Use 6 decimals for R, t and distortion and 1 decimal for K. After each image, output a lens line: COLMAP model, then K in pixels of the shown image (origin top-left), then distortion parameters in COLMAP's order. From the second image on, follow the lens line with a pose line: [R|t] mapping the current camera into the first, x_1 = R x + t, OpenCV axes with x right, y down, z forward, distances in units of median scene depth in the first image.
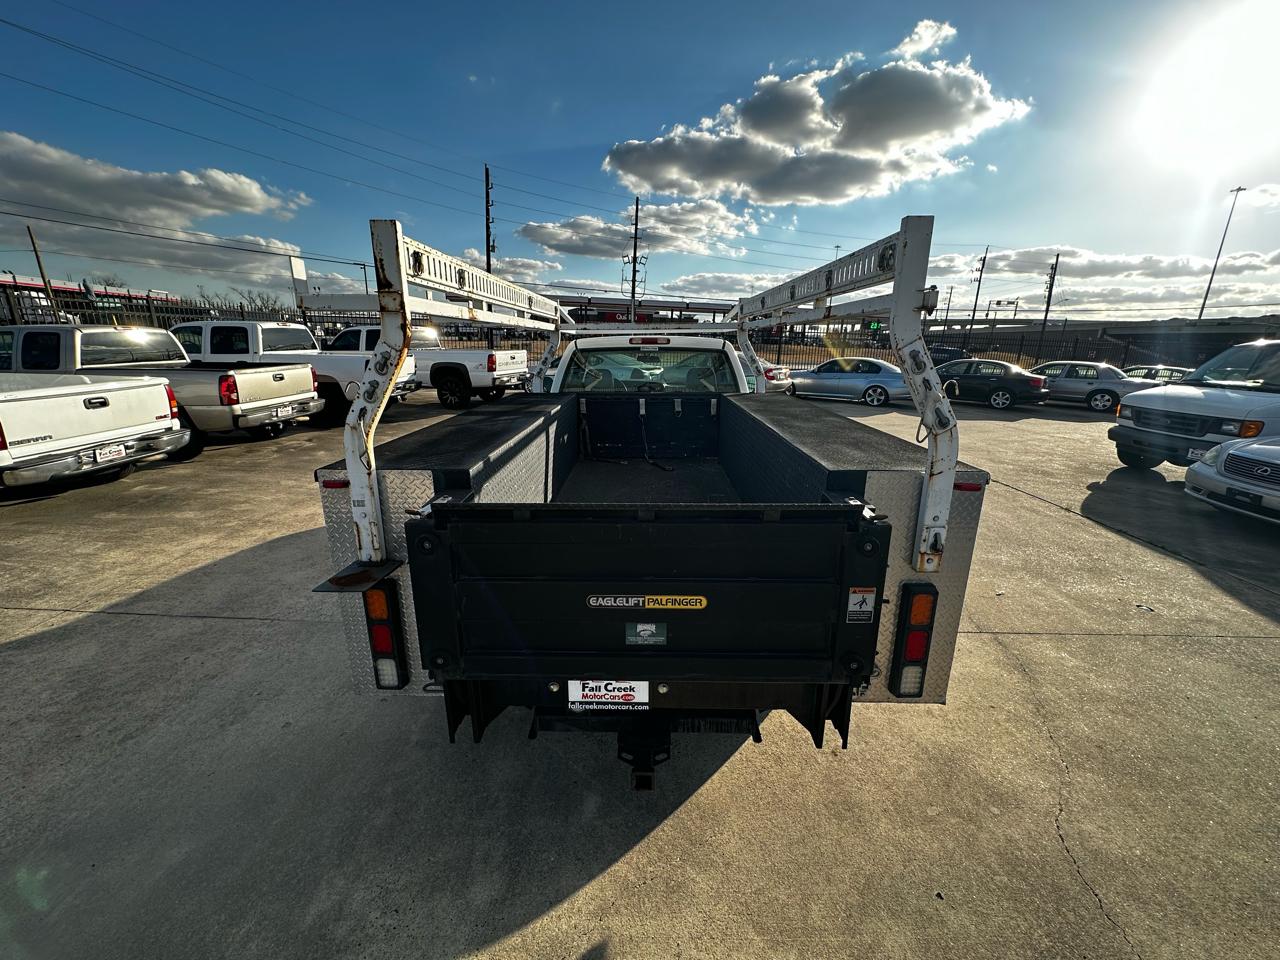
lens RADIAL K [[506.3, 0, 633.1], [0, 506.3, 478.2], [0, 0, 1]] dist [-0.006251, 0.001595]
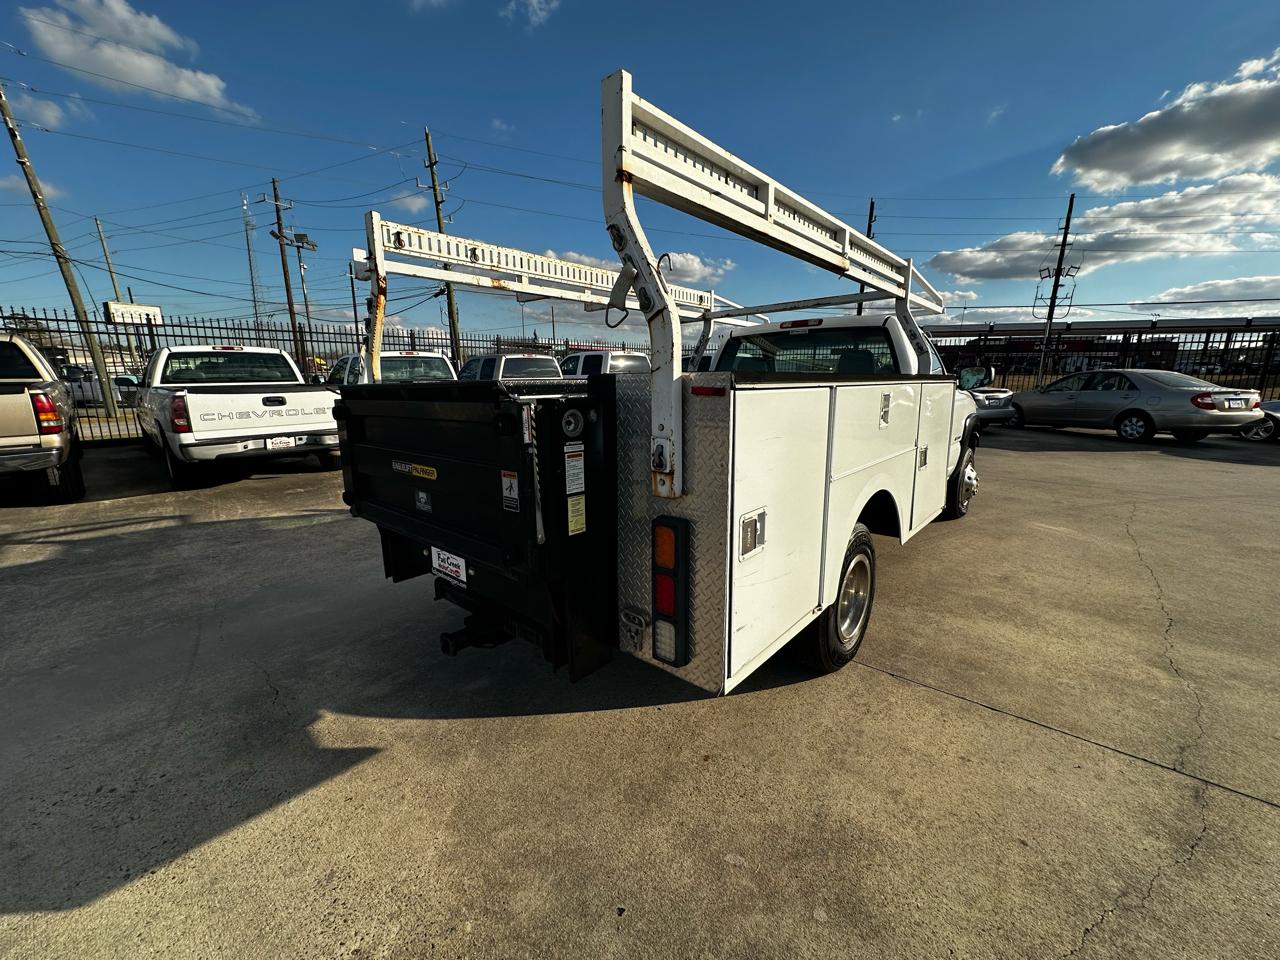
lens RADIAL K [[506.3, 0, 637.8], [0, 506.3, 478.9], [0, 0, 1]] dist [-0.006251, 0.001595]
pose [[0.765591, 0.111697, -0.633557, 0.844350], [-0.157271, 0.987426, -0.015962, 0.138639], [0.623808, 0.111860, 0.773531, 0.269190]]
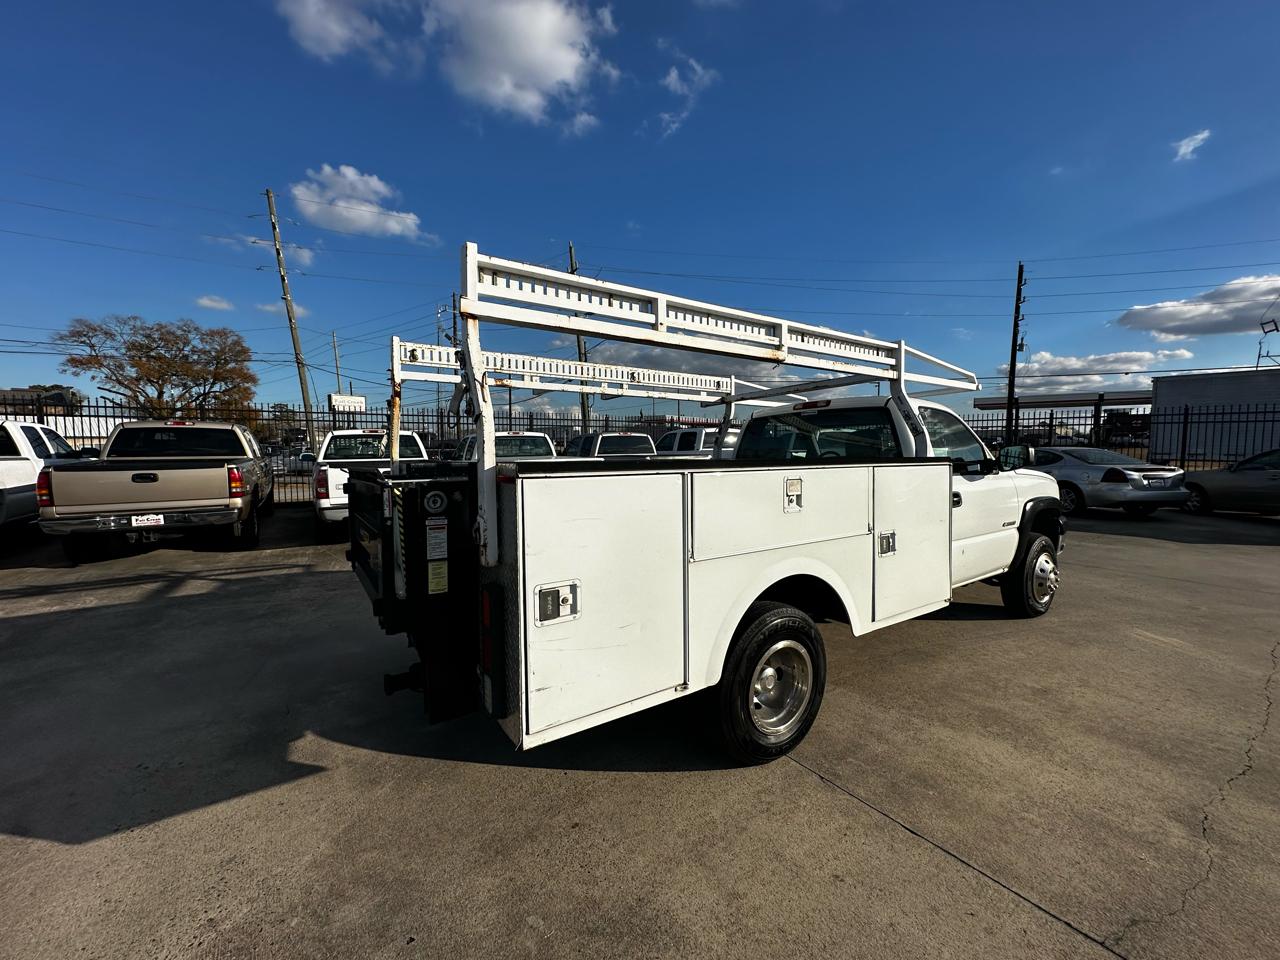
lens RADIAL K [[506.3, 0, 640.3], [0, 506.3, 480.7], [0, 0, 1]] dist [-0.006251, 0.001595]
pose [[0.580612, 0.031000, -0.813590, 1.225102], [-0.202995, 0.973230, -0.107783, 0.054204], [0.788469, 0.227734, 0.571361, 0.510880]]
